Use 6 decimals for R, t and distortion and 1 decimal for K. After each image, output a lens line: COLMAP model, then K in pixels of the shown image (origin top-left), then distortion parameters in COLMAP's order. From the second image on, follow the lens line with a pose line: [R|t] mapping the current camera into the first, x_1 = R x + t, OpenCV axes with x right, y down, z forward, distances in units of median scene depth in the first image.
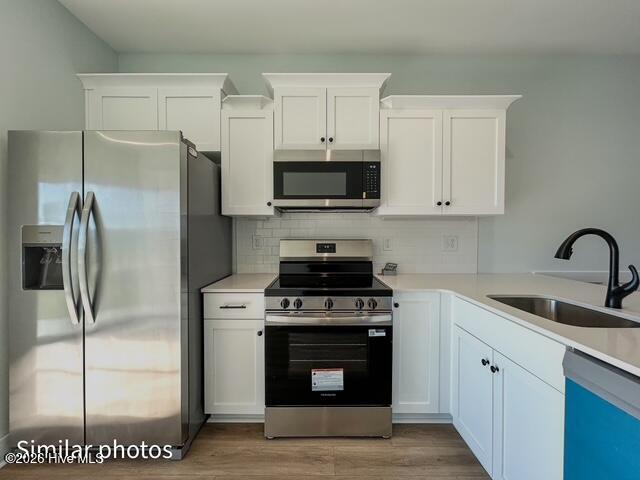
lens RADIAL K [[257.3, 0, 320.0], [0, 257.3, 240.0], [0, 0, 1]] dist [-0.000960, 0.000202]
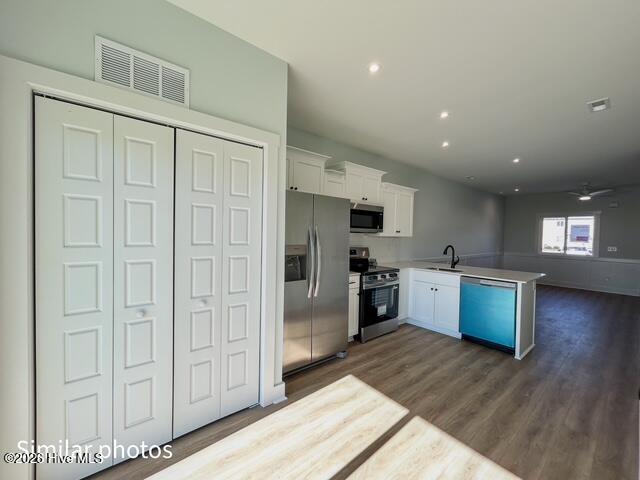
lens RADIAL K [[257.3, 0, 320.0], [0, 257.3, 240.0], [0, 0, 1]] dist [-0.000960, 0.000202]
pose [[0.781424, 0.004523, 0.623984, -1.519982], [-0.008867, 0.999953, 0.003856, -0.071601], [-0.623937, -0.008546, 0.781428, -0.367041]]
